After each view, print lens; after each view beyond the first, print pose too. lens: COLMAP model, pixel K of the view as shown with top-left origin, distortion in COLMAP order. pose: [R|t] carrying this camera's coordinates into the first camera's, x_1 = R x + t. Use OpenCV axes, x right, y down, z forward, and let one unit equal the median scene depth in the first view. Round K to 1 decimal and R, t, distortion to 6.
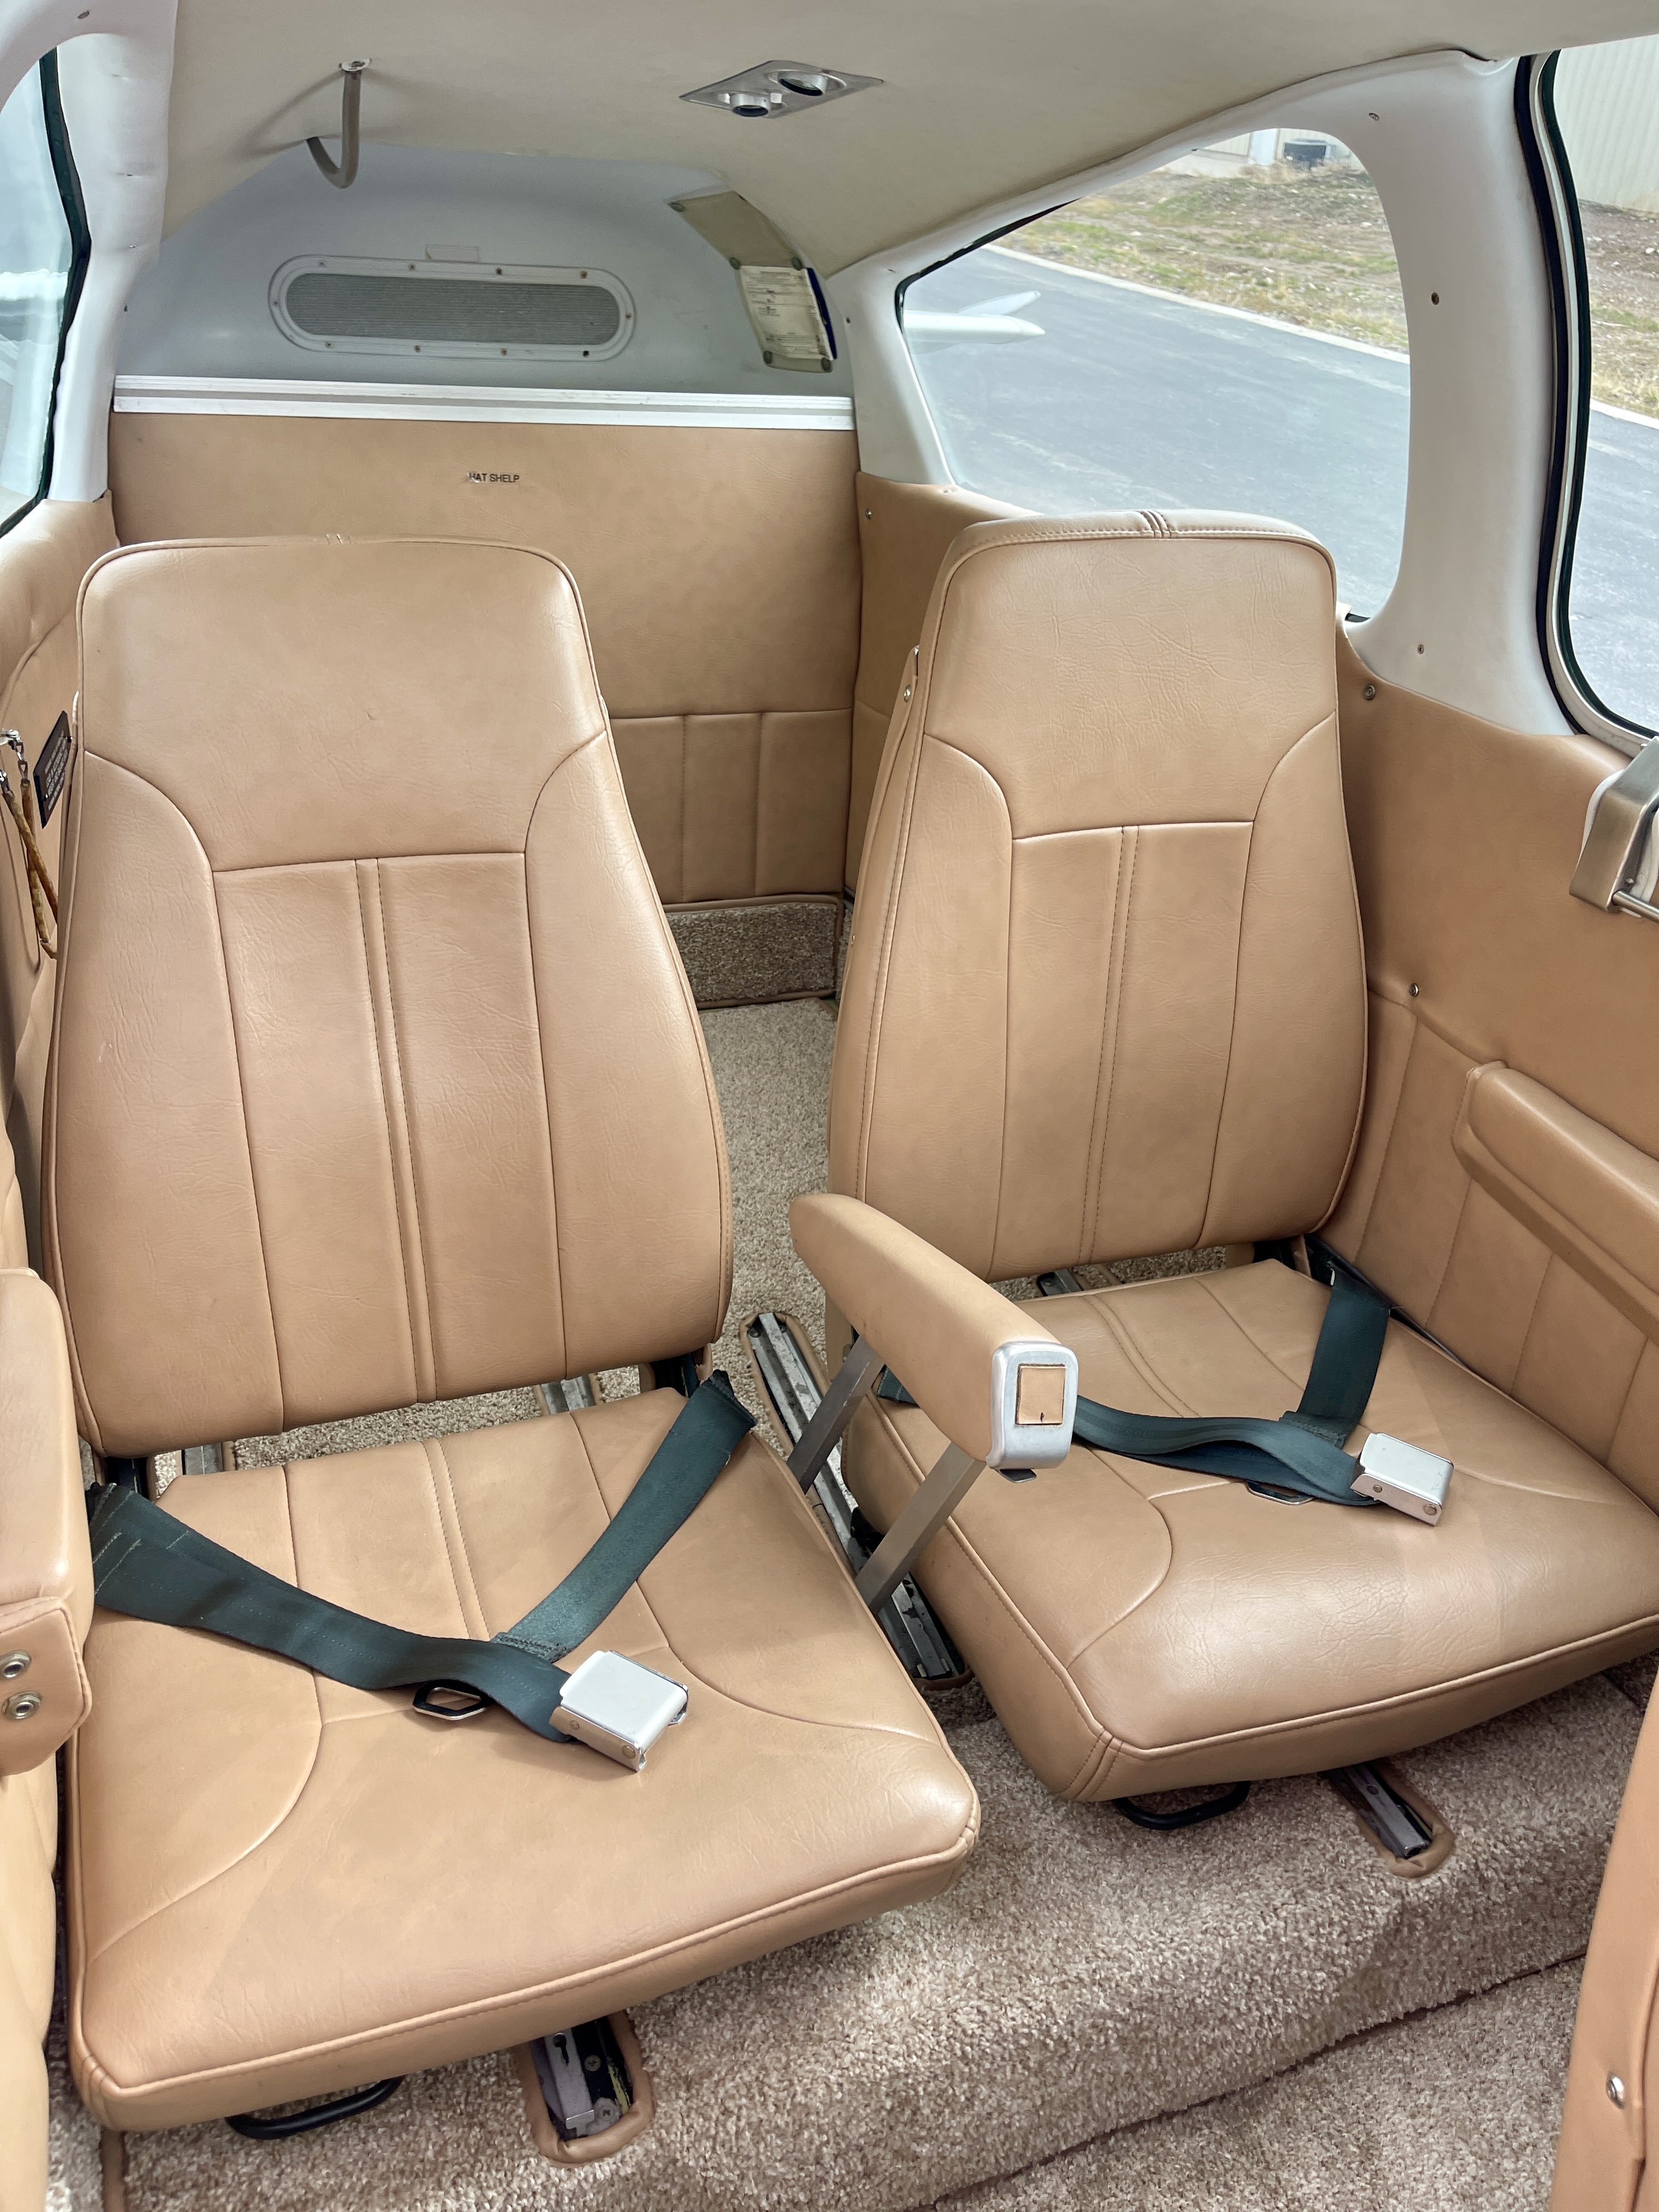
lens RADIAL K [[1739.2, 0, 811.5], [0, 1739.2, 1107.7], [0, 0, 1]] dist [0.013538, 0.002095]
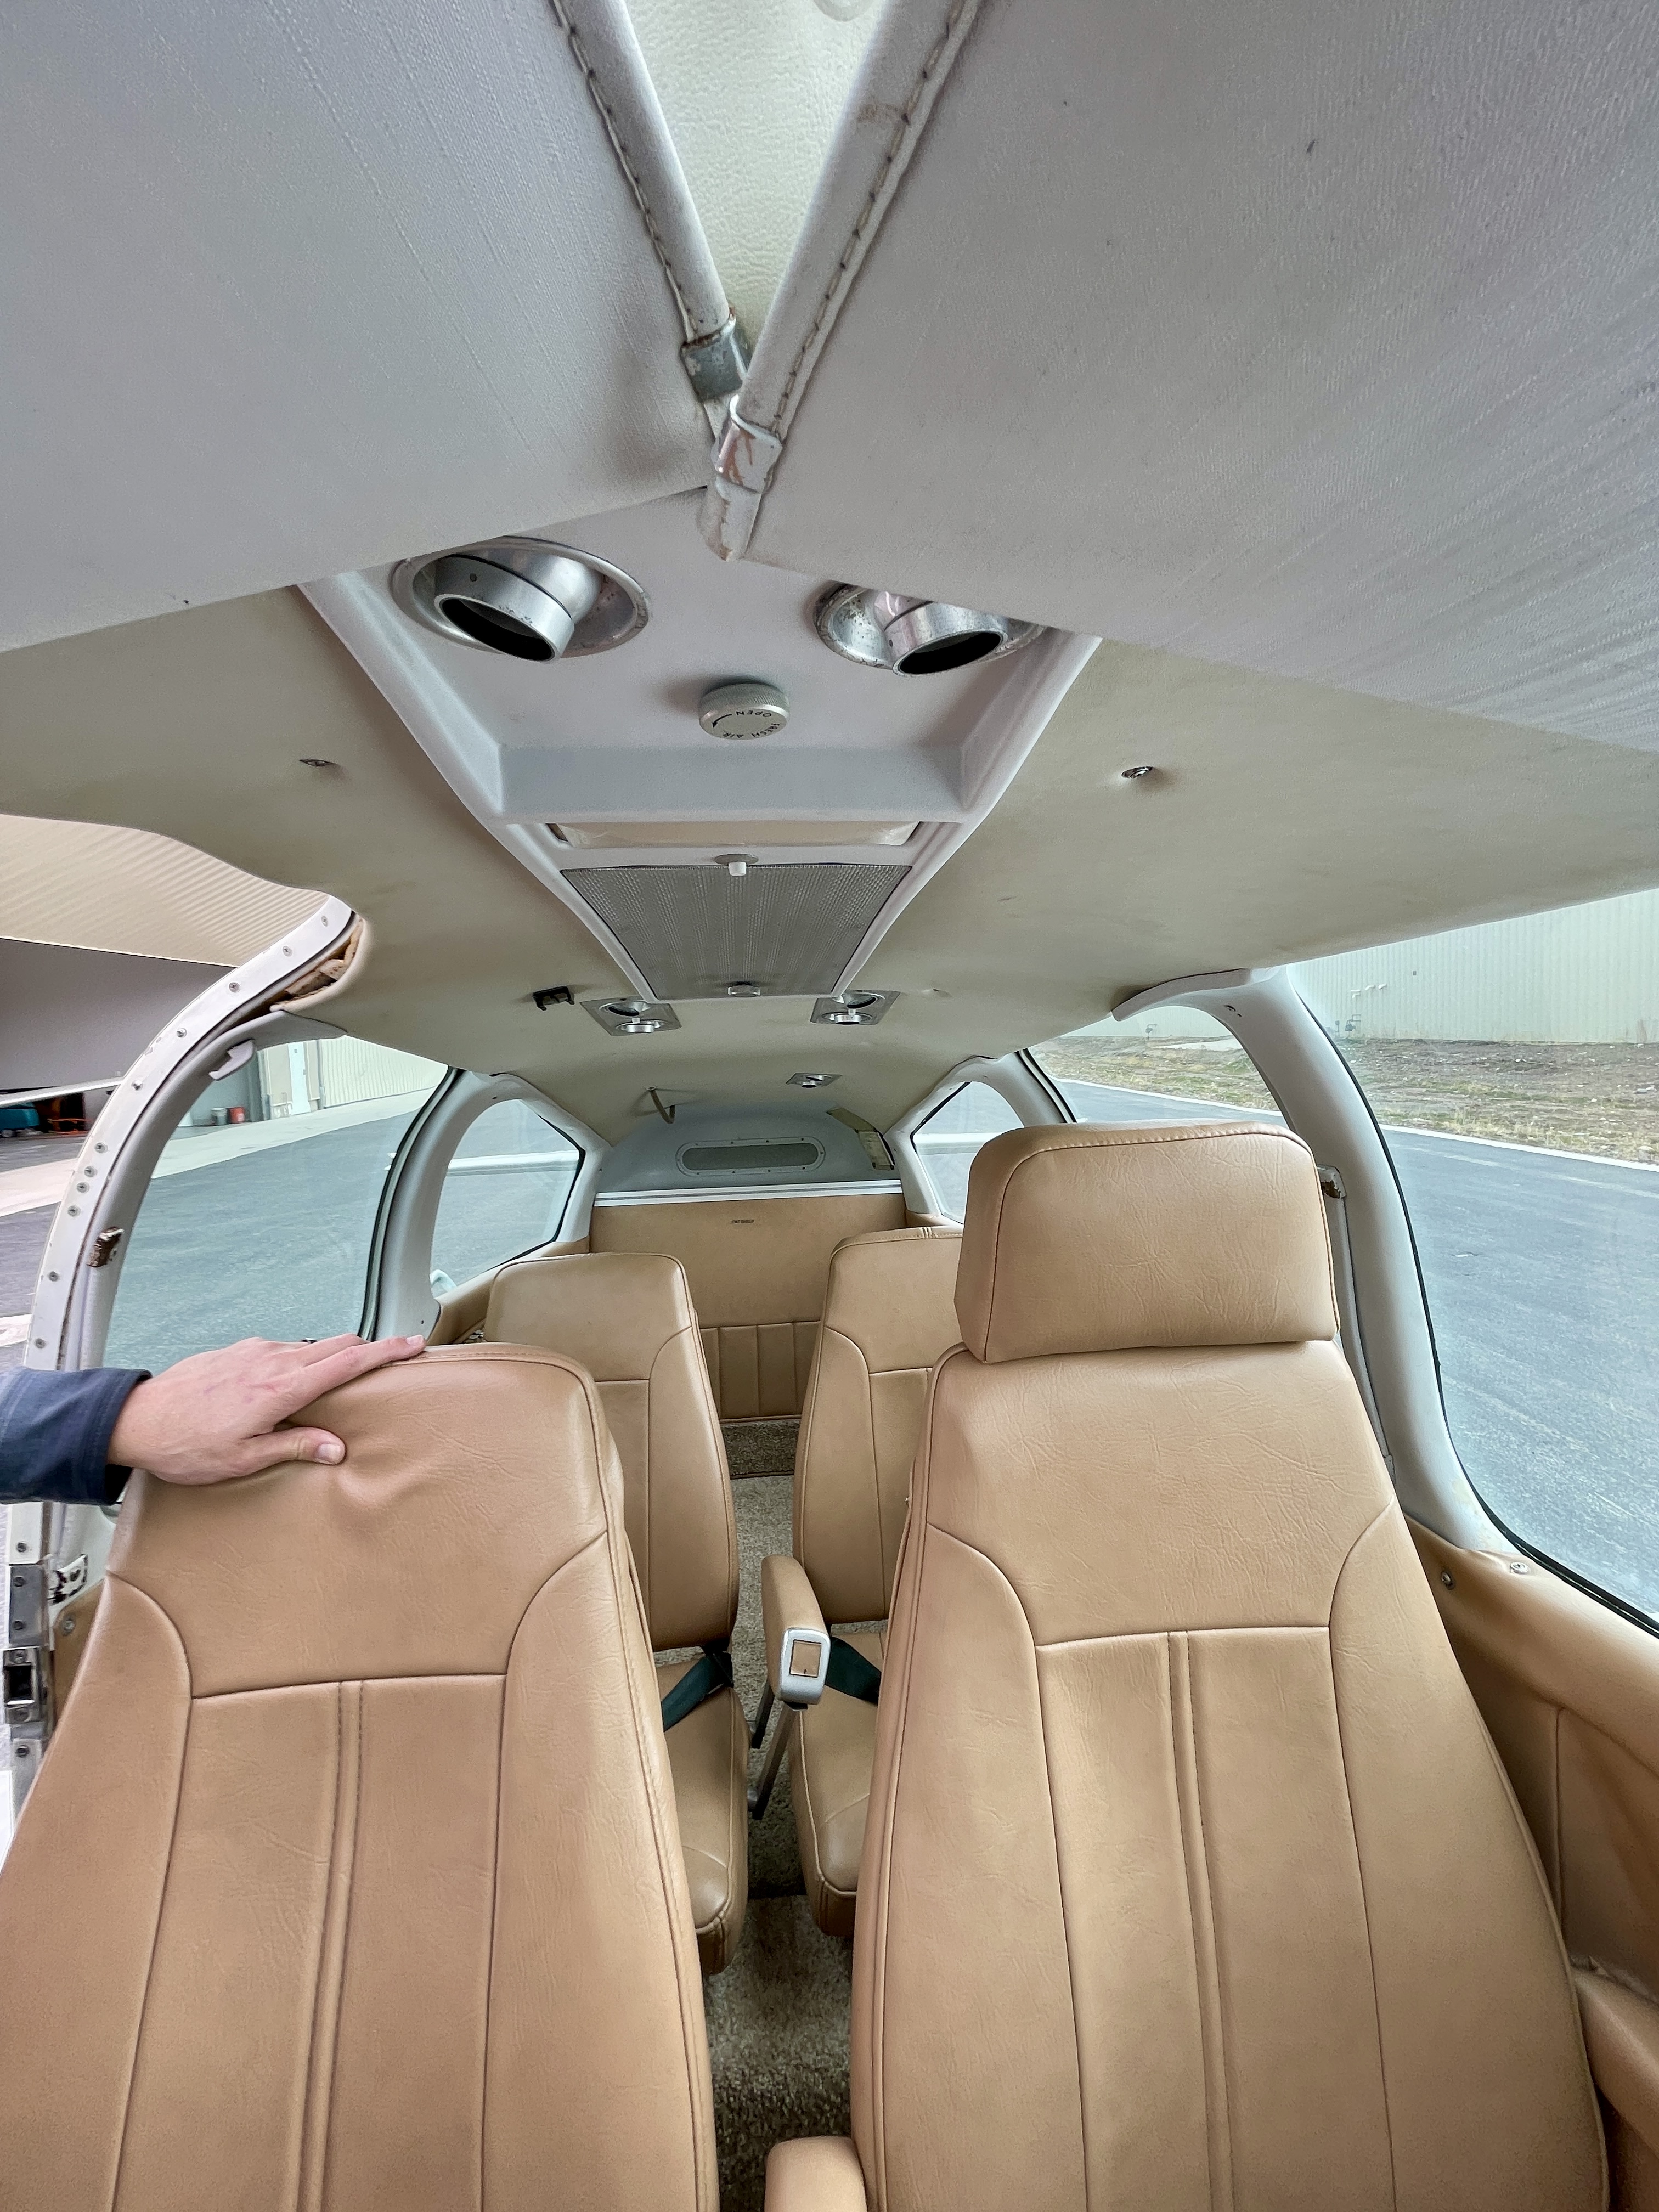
lens RADIAL K [[903.6, 0, 831.4], [0, 903.6, 1095.0], [0, 0, 1]] dist [0.008315, 0.000484]
pose [[0.955338, -0.090103, -0.281443, 0.324727], [-0.046408, 0.894822, -0.444004, 0.029903], [0.291848, 0.437236, 0.850676, -0.104120]]
